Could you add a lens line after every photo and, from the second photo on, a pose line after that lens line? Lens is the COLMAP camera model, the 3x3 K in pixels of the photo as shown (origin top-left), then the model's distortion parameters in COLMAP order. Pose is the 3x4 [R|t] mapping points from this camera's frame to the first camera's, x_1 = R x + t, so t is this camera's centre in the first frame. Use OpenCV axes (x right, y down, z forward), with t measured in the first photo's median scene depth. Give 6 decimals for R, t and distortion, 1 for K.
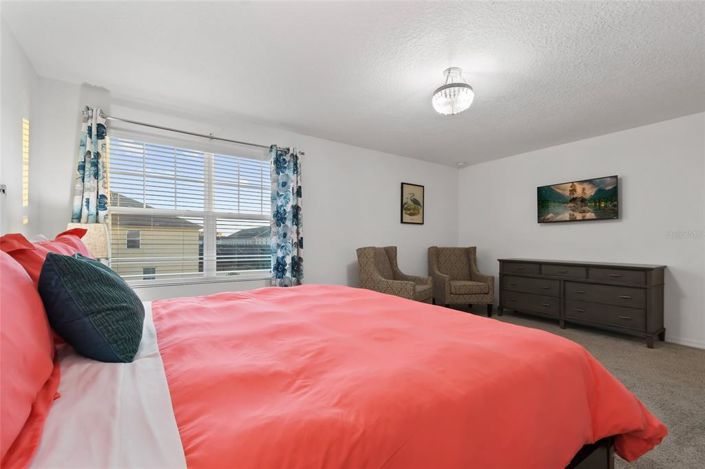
lens RADIAL K [[317.1, 0, 353.6], [0, 317.1, 236.3], [0, 0, 1]] dist [0.011822, -0.001004]
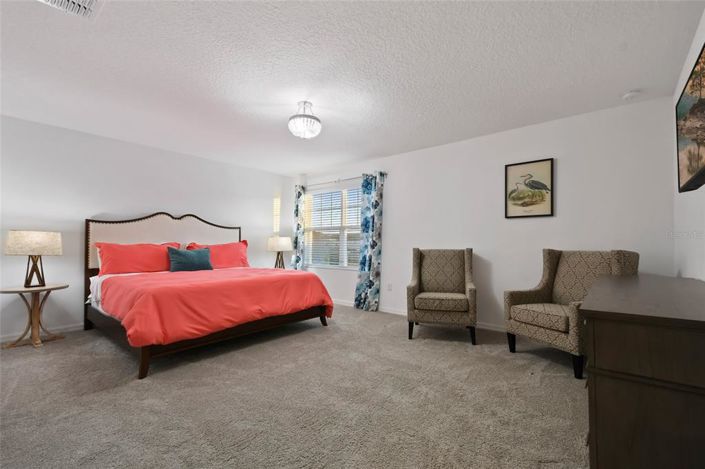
lens RADIAL K [[317.1, 0, 354.2], [0, 317.1, 238.3], [0, 0, 1]] dist [0.011822, -0.001004]
pose [[0.255190, -0.038100, -0.966140, 0.788006], [0.006614, 0.999269, -0.037659, 0.032246], [0.966868, 0.003220, 0.255255, 0.452023]]
